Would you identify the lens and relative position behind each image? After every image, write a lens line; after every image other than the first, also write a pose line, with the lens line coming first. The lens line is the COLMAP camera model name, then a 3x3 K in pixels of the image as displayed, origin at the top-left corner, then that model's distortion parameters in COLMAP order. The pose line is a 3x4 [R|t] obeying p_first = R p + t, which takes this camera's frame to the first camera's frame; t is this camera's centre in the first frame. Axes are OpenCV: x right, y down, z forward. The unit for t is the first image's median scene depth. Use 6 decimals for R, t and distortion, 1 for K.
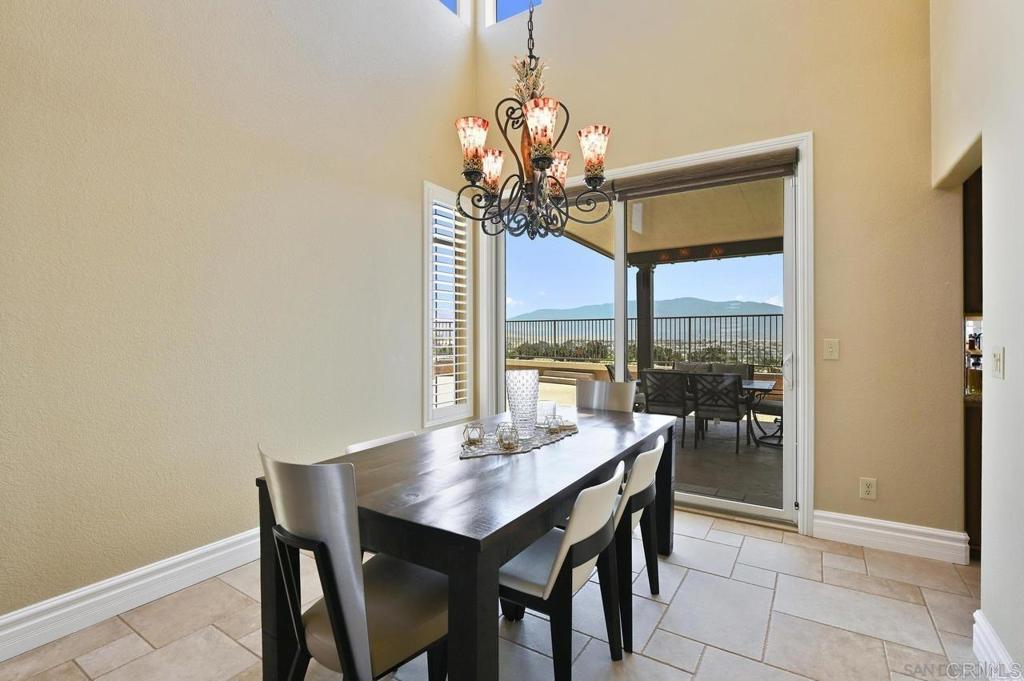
lens RADIAL K [[465.5, 0, 514.1], [0, 465.5, 336.2], [0, 0, 1]] dist [-0.003757, -0.000192]
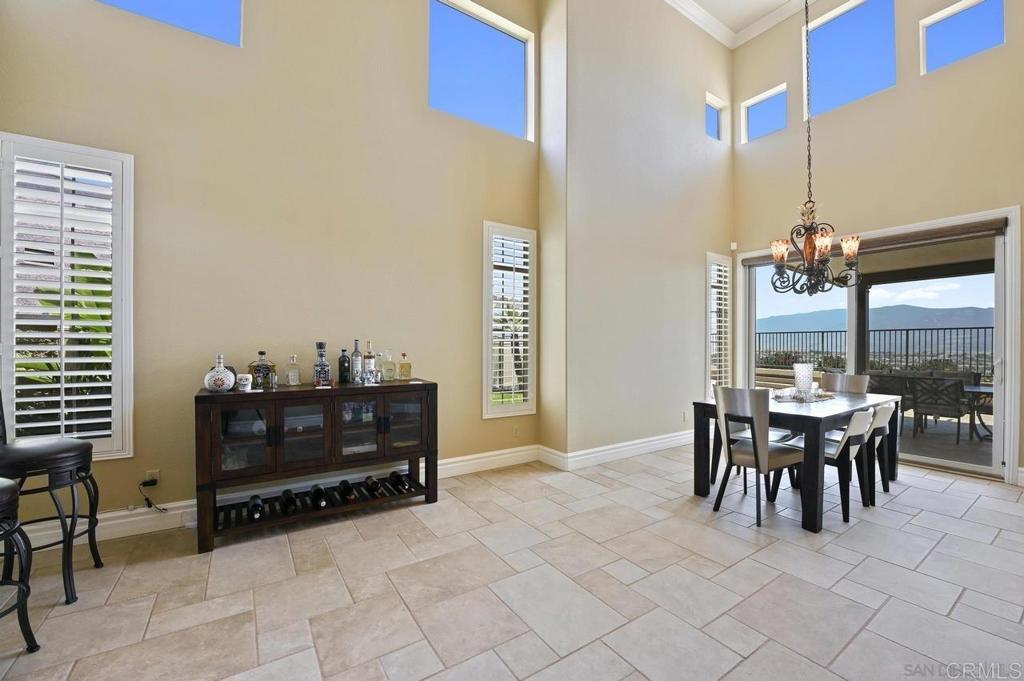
lens RADIAL K [[413.1, 0, 512.1], [0, 413.1, 347.3], [0, 0, 1]] dist [-0.015016, -0.000306]
pose [[0.919460, 0.006327, -0.393133, -0.221633], [-0.005391, 0.999979, 0.003485, 0.003655], [0.393147, -0.001085, 0.919475, -0.543090]]
